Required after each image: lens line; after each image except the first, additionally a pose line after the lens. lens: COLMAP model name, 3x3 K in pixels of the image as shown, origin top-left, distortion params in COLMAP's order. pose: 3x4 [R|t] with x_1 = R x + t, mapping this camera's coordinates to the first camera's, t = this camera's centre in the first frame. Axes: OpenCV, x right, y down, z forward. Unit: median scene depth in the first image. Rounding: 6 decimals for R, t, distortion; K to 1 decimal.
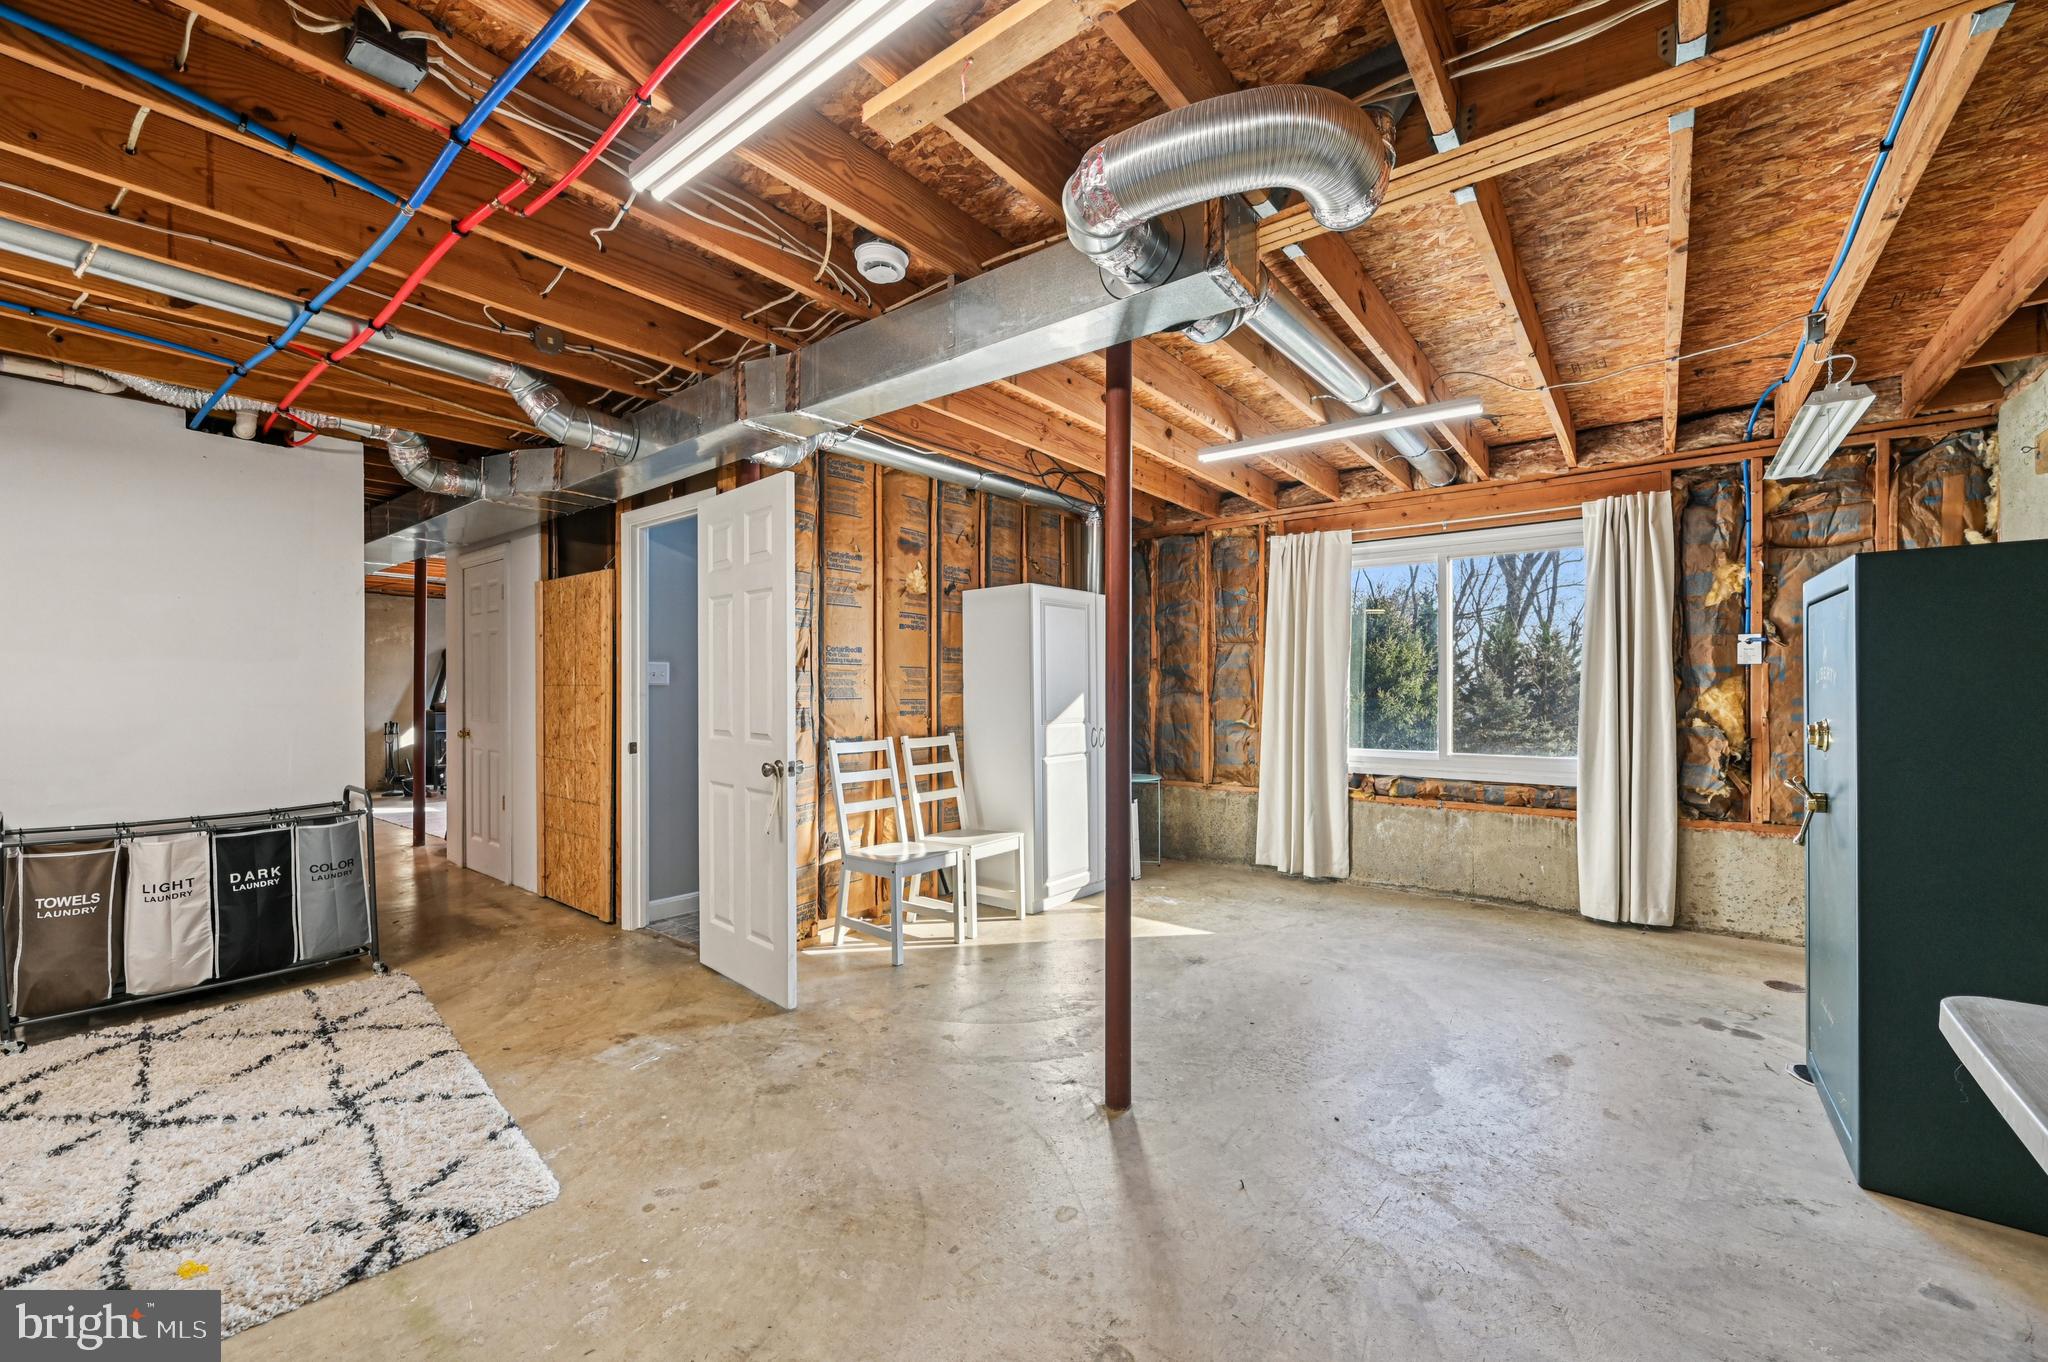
lens RADIAL K [[804.4, 0, 1033.8], [0, 804.4, 690.9], [0, 0, 1]] dist [-0.000522, 0.000000]
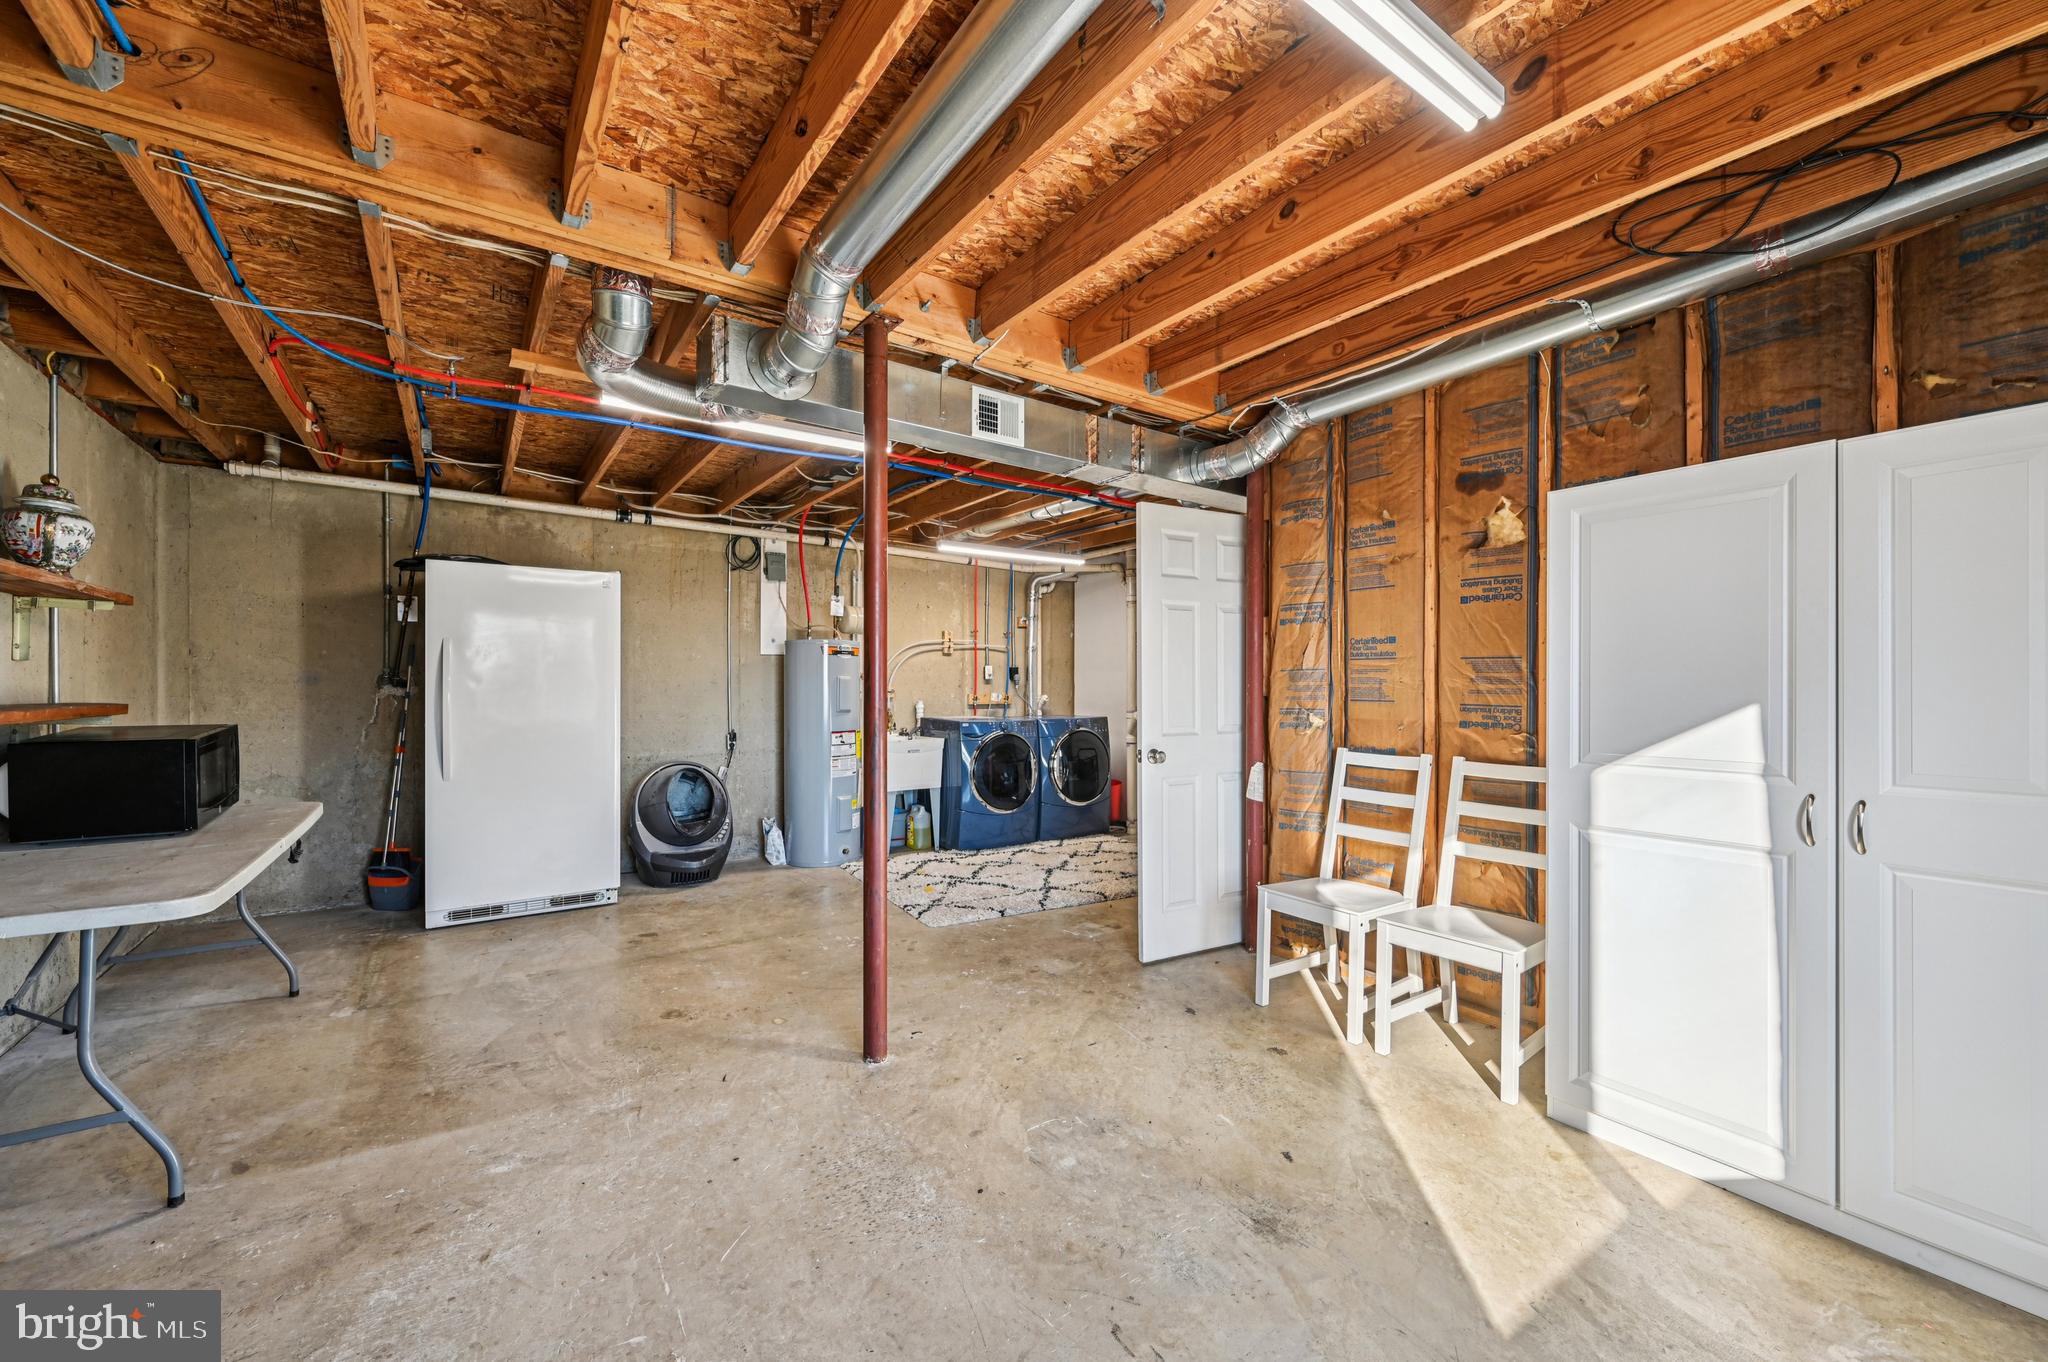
lens RADIAL K [[804.4, 0, 1033.8], [0, 804.4, 690.9], [0, 0, 1]] dist [-0.000522, 0.000000]
pose [[-0.285529, 0.008642, -0.958331, 0.647775], [-0.004281, 0.999938, 0.010293, -0.007203], [0.958361, 0.007042, -0.285474, 0.889450]]
